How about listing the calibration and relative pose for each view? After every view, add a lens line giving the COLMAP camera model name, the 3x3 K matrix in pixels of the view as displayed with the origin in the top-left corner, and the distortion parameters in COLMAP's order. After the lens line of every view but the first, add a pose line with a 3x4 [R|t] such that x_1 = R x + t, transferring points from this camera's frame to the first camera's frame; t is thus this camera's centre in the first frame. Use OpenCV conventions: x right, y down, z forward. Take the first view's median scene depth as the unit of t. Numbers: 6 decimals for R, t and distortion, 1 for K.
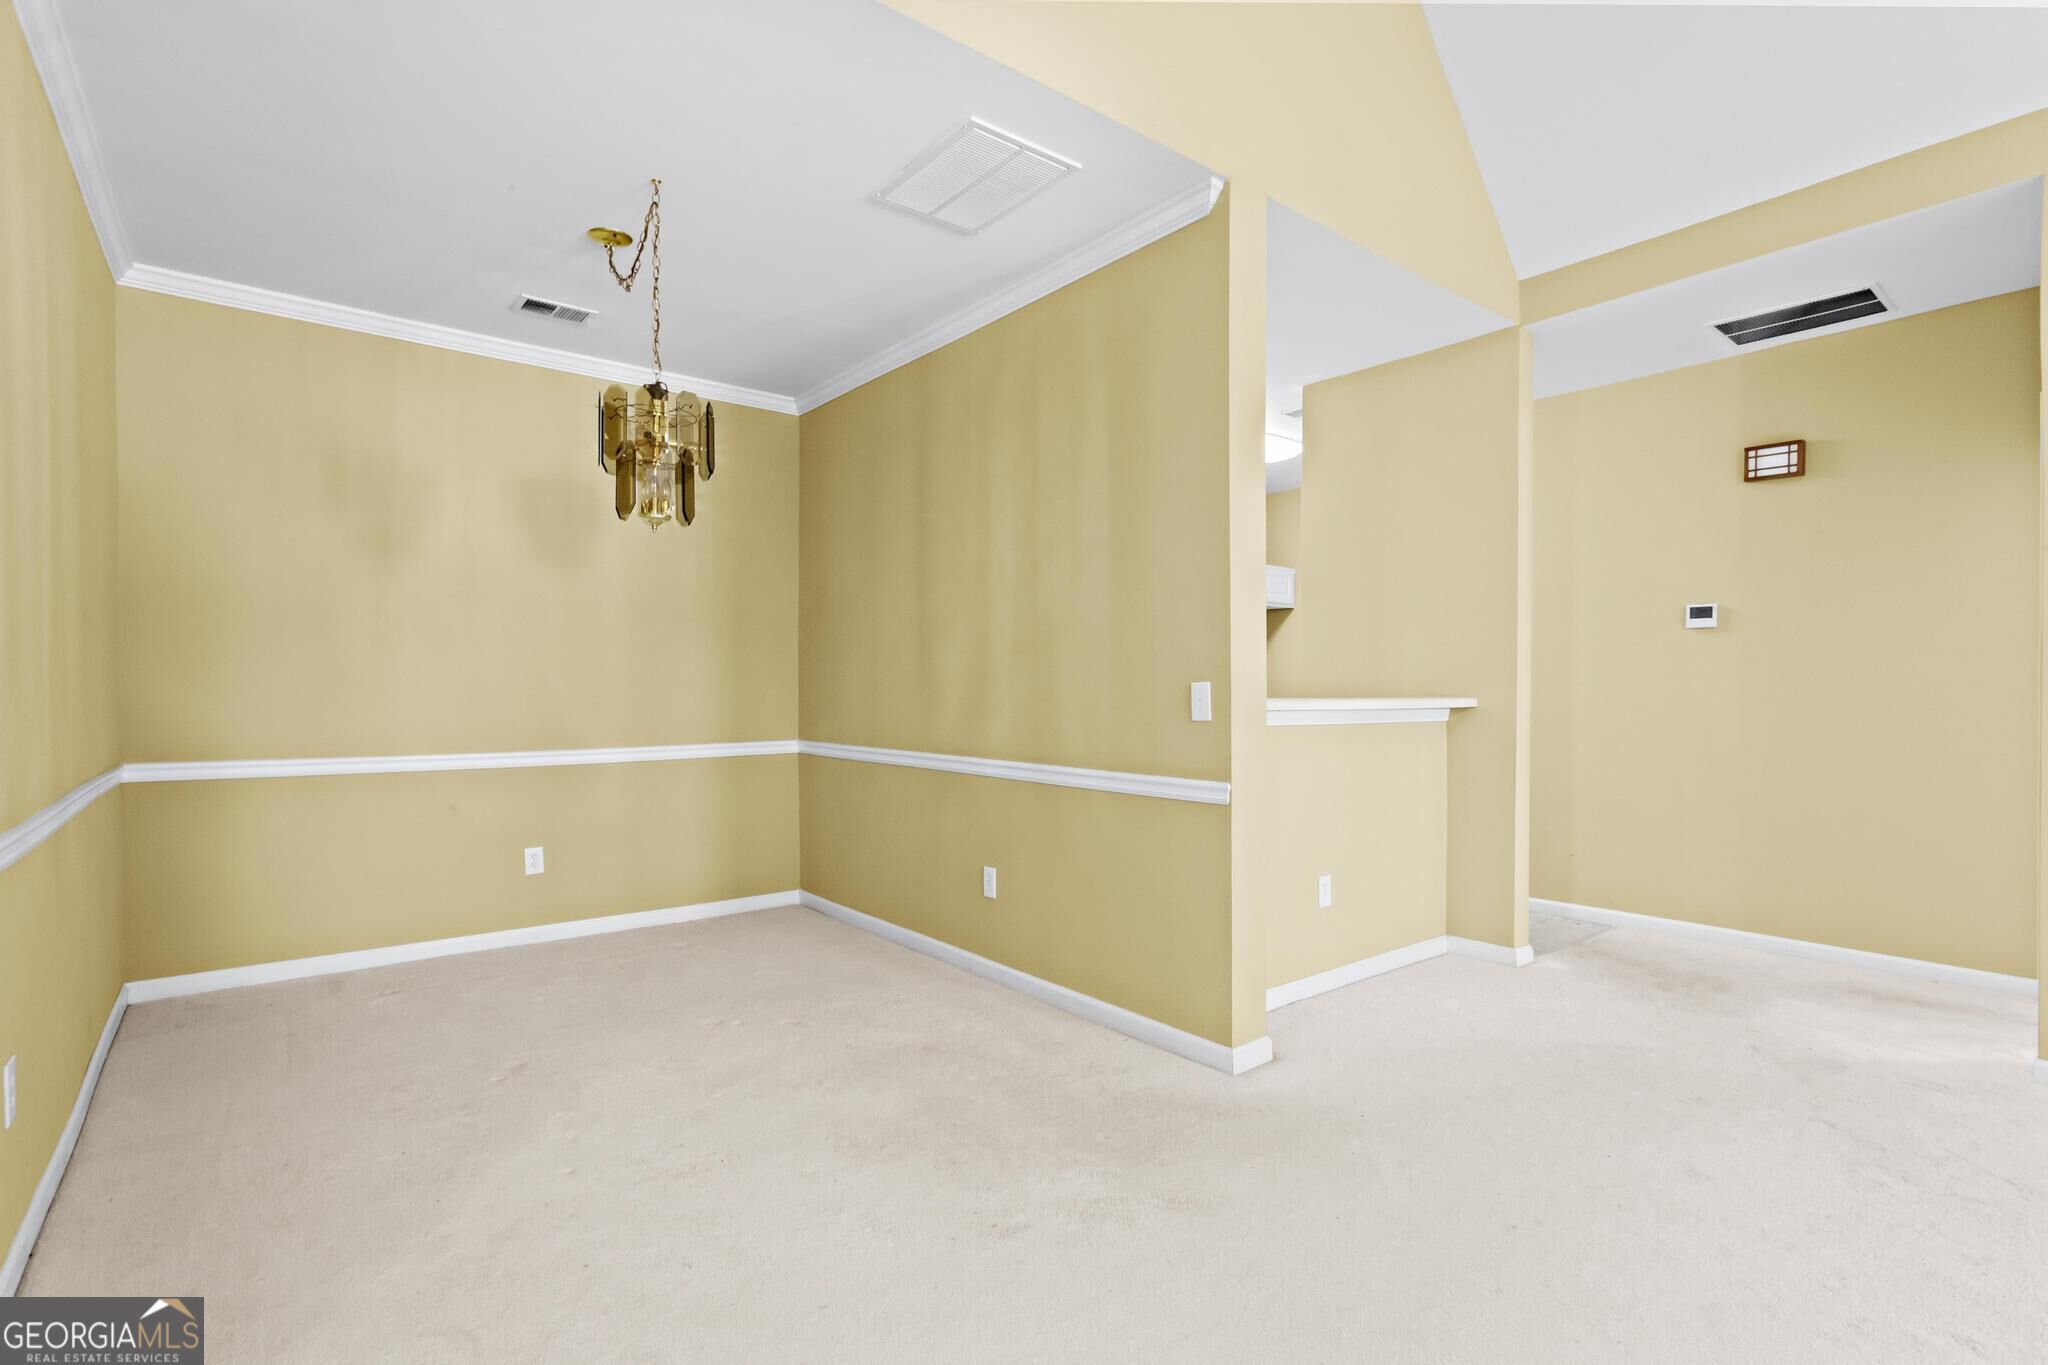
lens RADIAL K [[987.8, 0, 1024.0], [0, 987.8, 682.5], [0, 0, 1]] dist [0.000678, 0.000282]
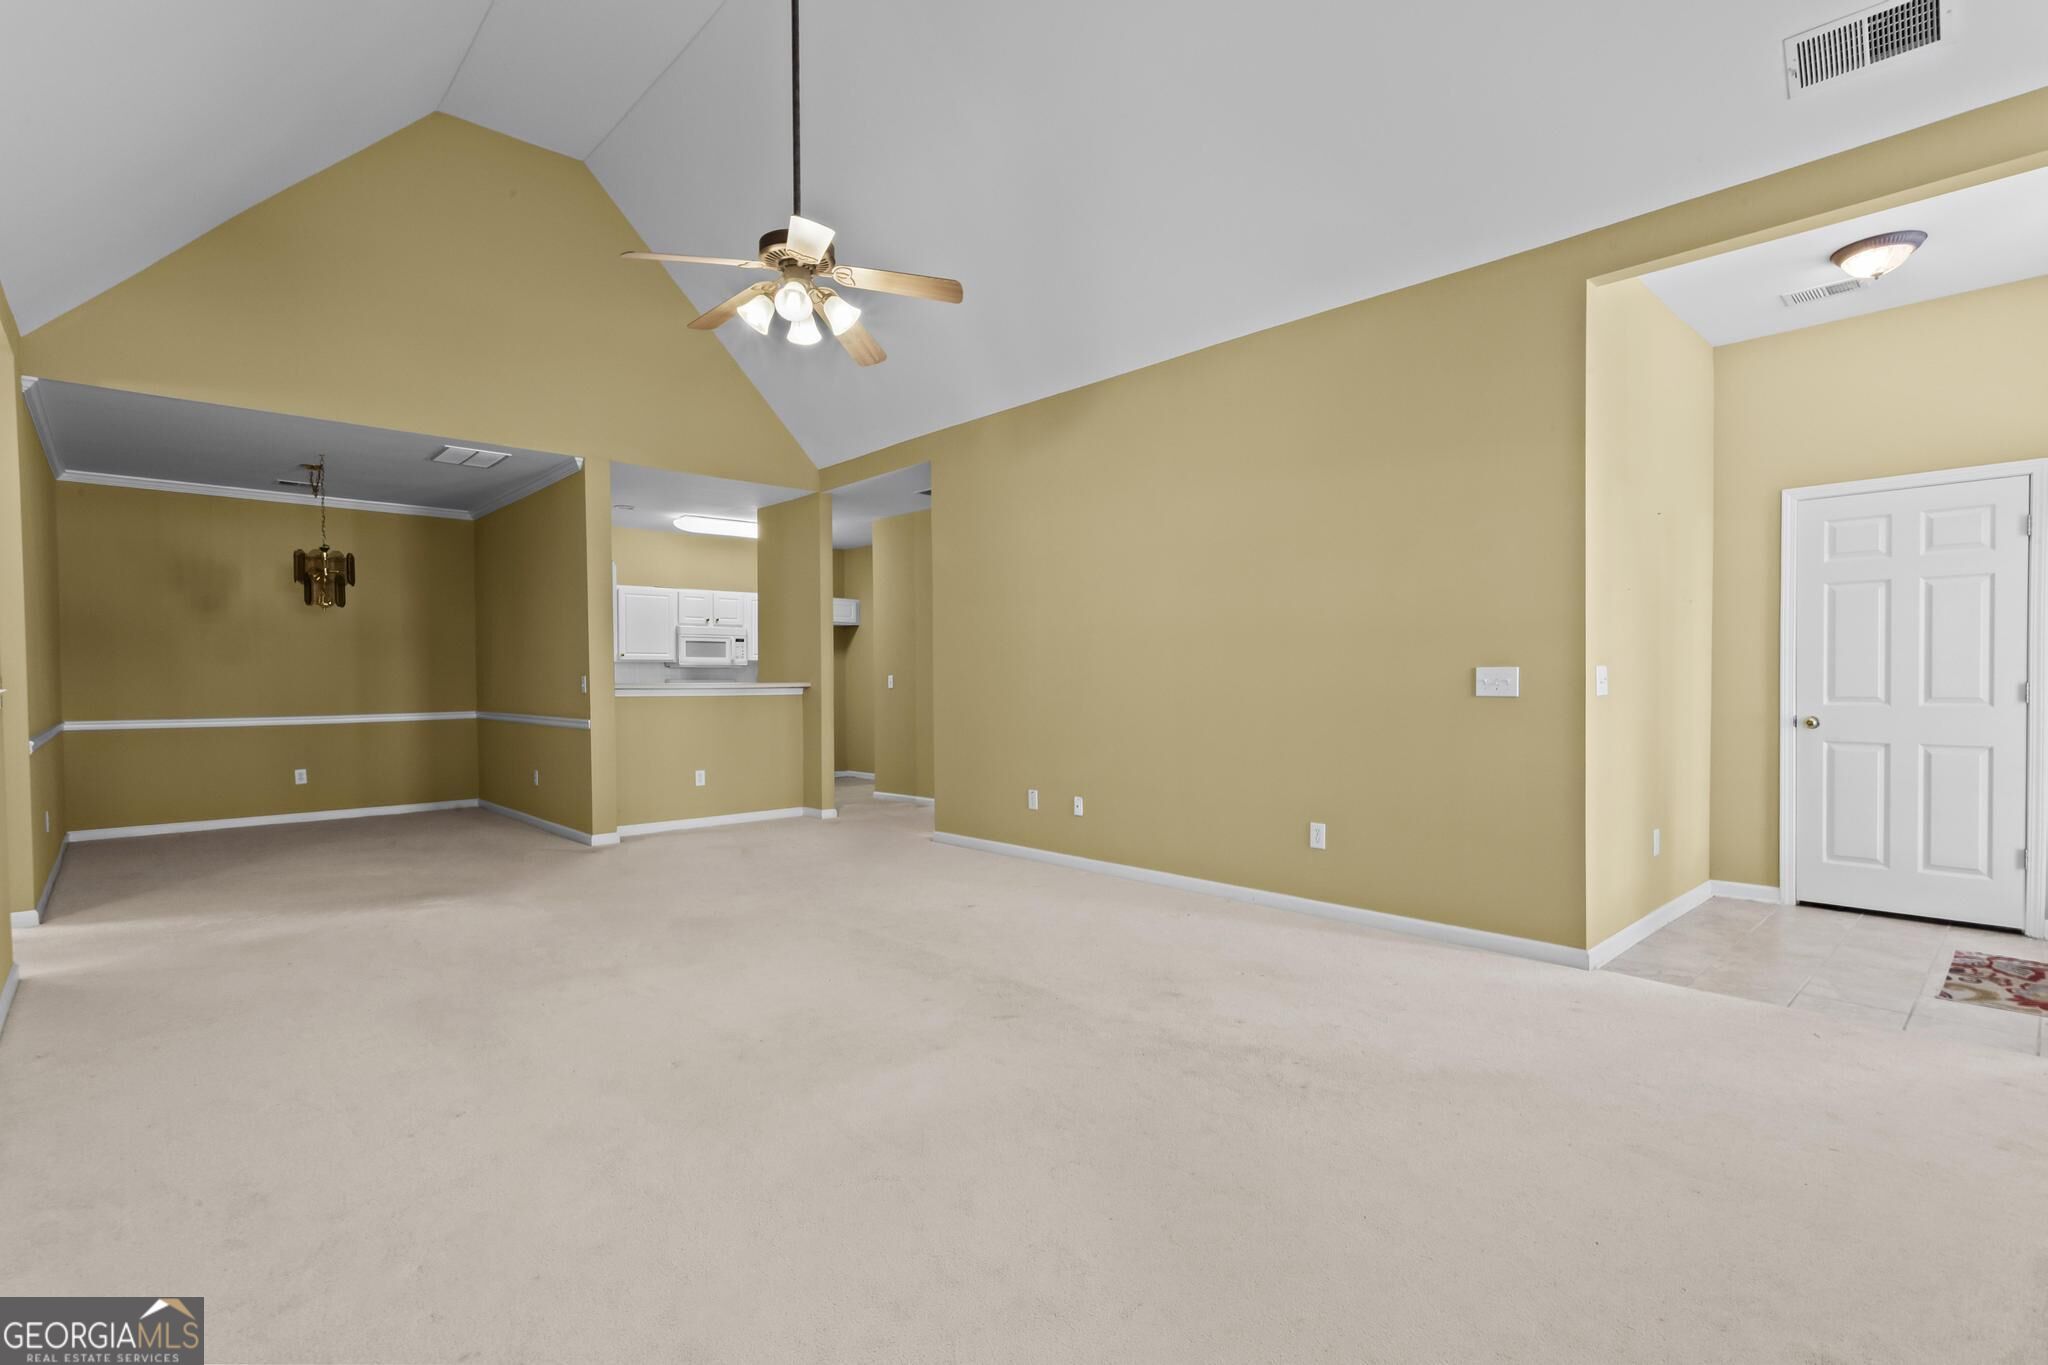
lens RADIAL K [[965.7, 0, 1024.0], [0, 965.7, 682.5], [0, 0, 1]] dist [0.000134, 0.000111]
pose [[0.996844, -0.009524, 0.078818, 0.706098], [0.008794, 0.999915, 0.009604, 0.001988], [-0.078903, -0.008881, 0.996843, -0.892122]]
